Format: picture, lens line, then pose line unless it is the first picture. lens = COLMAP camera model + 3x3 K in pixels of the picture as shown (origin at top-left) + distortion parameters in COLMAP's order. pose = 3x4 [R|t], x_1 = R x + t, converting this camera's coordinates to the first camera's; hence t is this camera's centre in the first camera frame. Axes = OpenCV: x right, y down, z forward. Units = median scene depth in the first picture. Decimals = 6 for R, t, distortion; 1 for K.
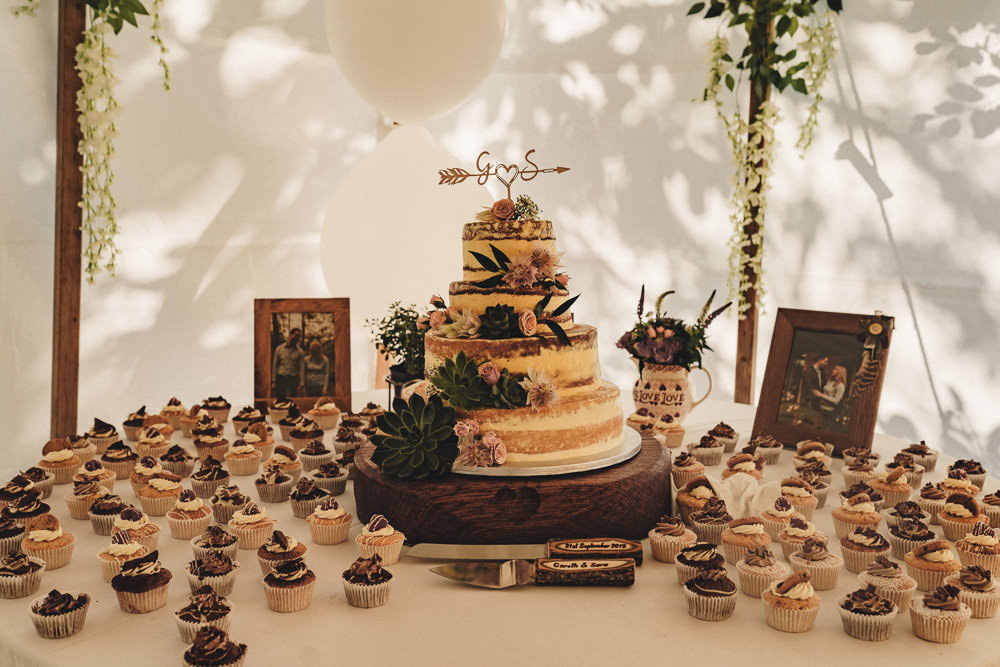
lens RADIAL K [[1038.7, 0, 469.8], [0, 1038.7, 332.9], [0, 0, 1]] dist [-0.037098, 0.028608]
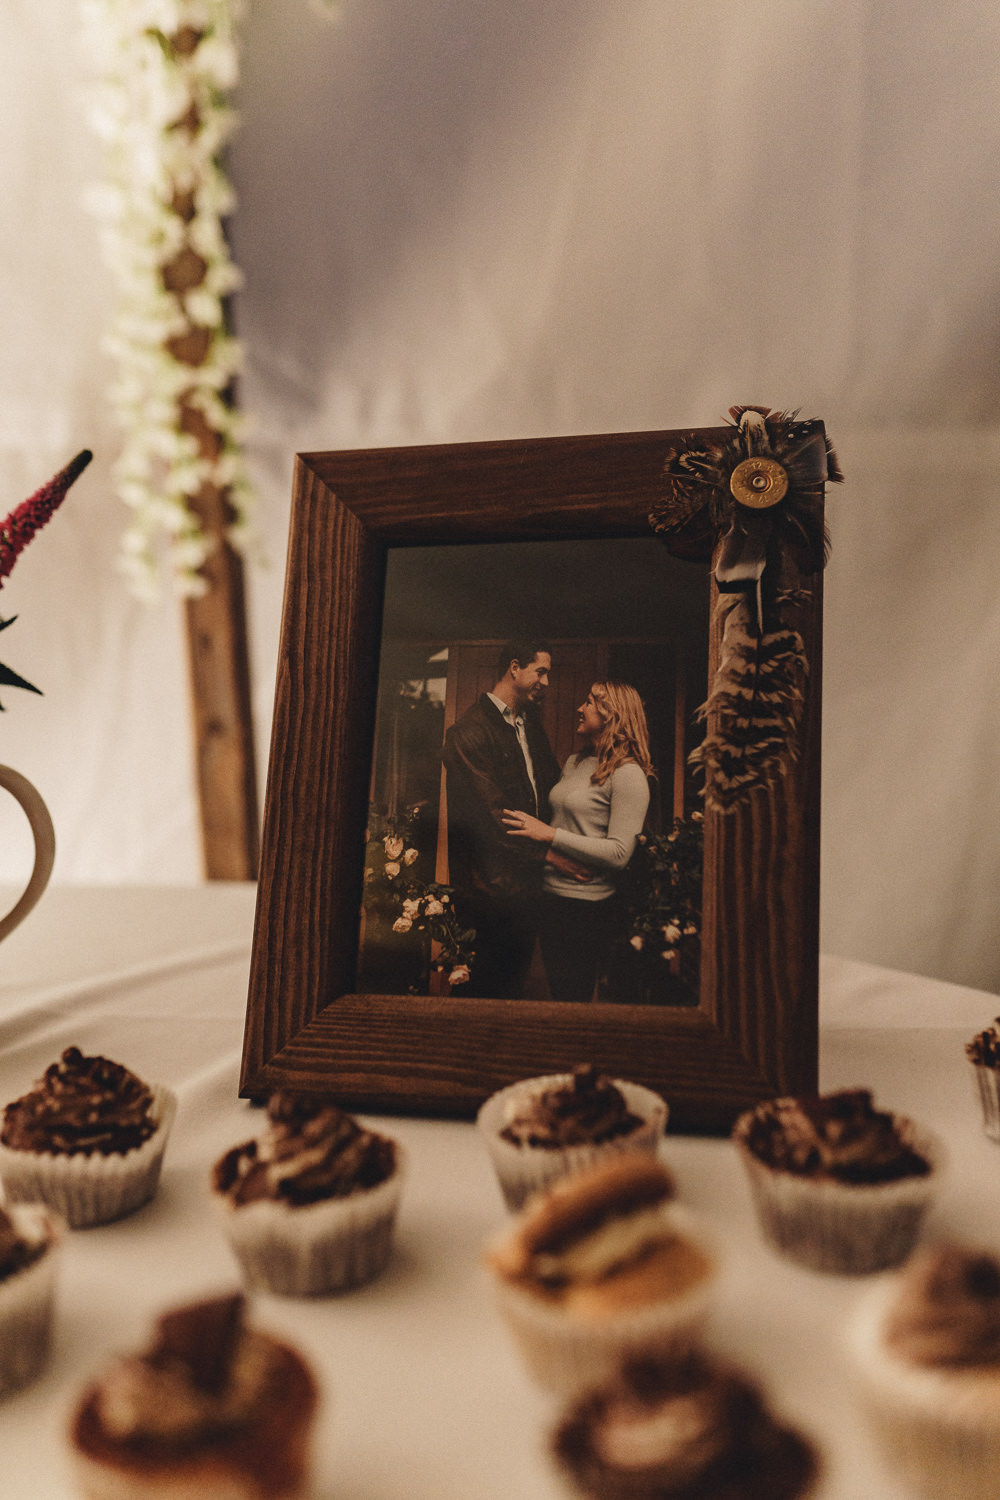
lens RADIAL K [[1558.0, 0, 500.0], [0, 1558.0, 750.0], [0, 0, 1]] dist [-0.037098, 0.028608]
pose [[0.914064, -0.121258, 0.387019, 0.212614], [0.114262, 0.992599, 0.041129, 0.029915], [-0.389142, 0.006627, 0.921154, 0.715561]]
